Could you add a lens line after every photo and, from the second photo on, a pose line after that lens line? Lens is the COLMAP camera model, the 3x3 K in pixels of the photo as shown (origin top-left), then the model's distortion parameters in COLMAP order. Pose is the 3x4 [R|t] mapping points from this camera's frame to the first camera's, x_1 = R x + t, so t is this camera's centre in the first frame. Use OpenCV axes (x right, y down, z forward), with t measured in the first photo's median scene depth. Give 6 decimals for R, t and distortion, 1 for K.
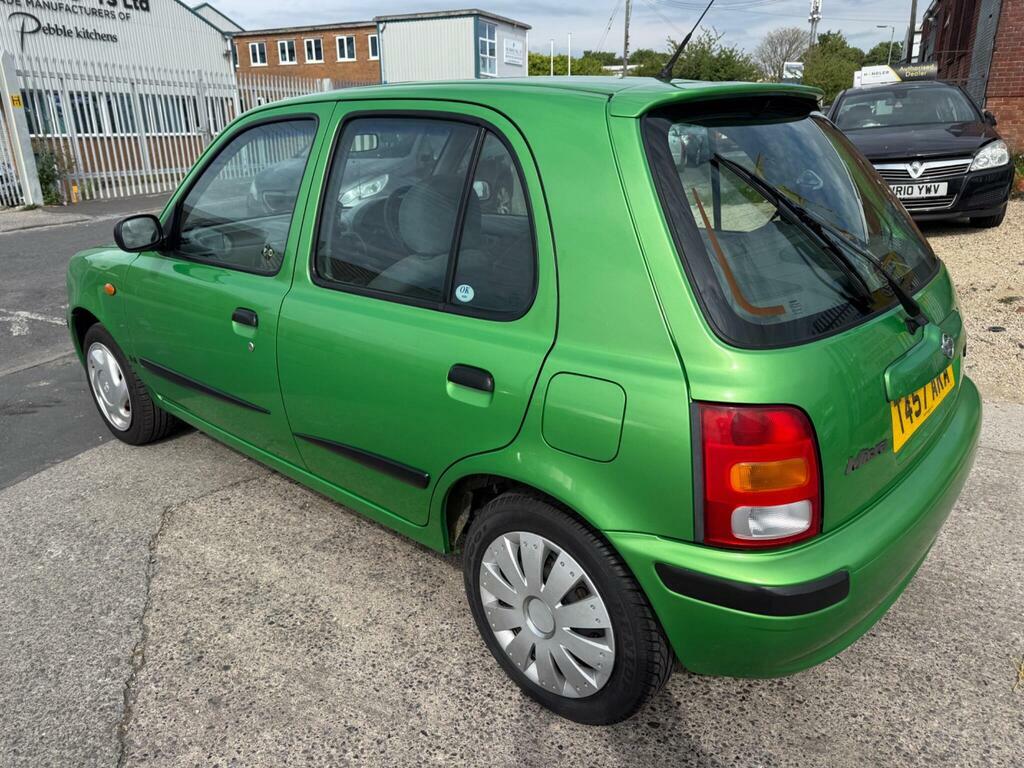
lens RADIAL K [[734.1, 0, 514.7], [0, 734.1, 378.2], [0, 0, 1]] dist [0.043603, -0.059170]
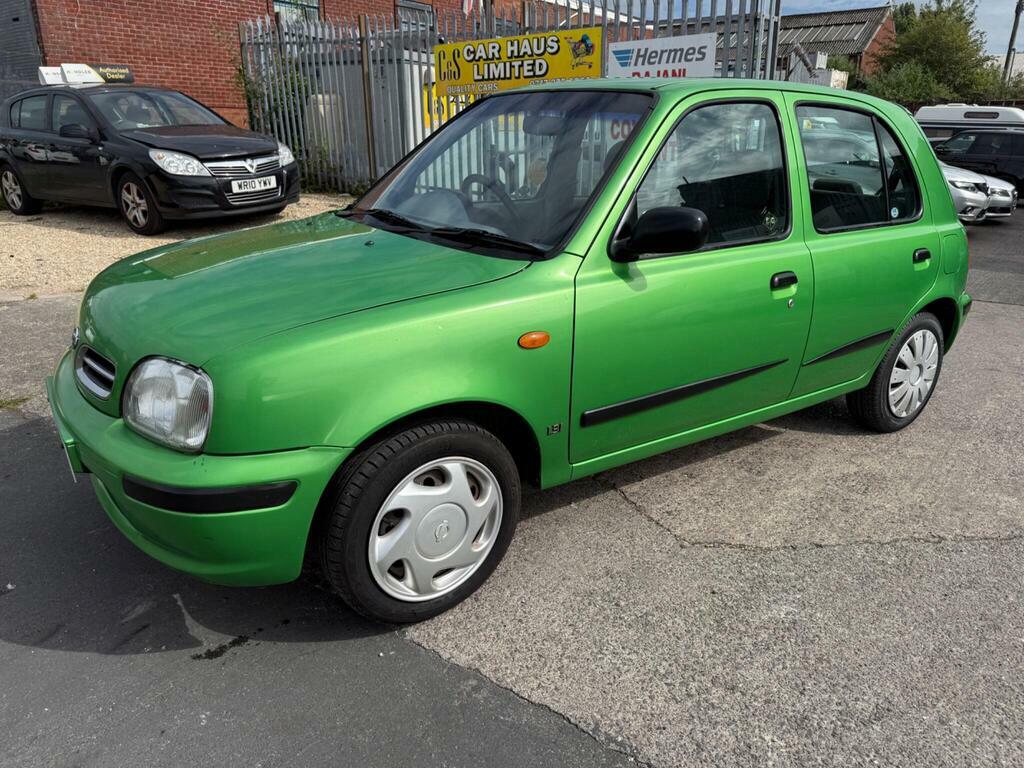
lens RADIAL K [[734.1, 0, 514.7], [0, 734.1, 378.2], [0, 0, 1]] dist [0.043603, -0.059170]
pose [[0.216984, -0.290469, 0.931958, -1.030991], [0.299820, 0.928389, 0.219550, -0.209684], [-0.928992, 0.231781, 0.288534, 0.730104]]
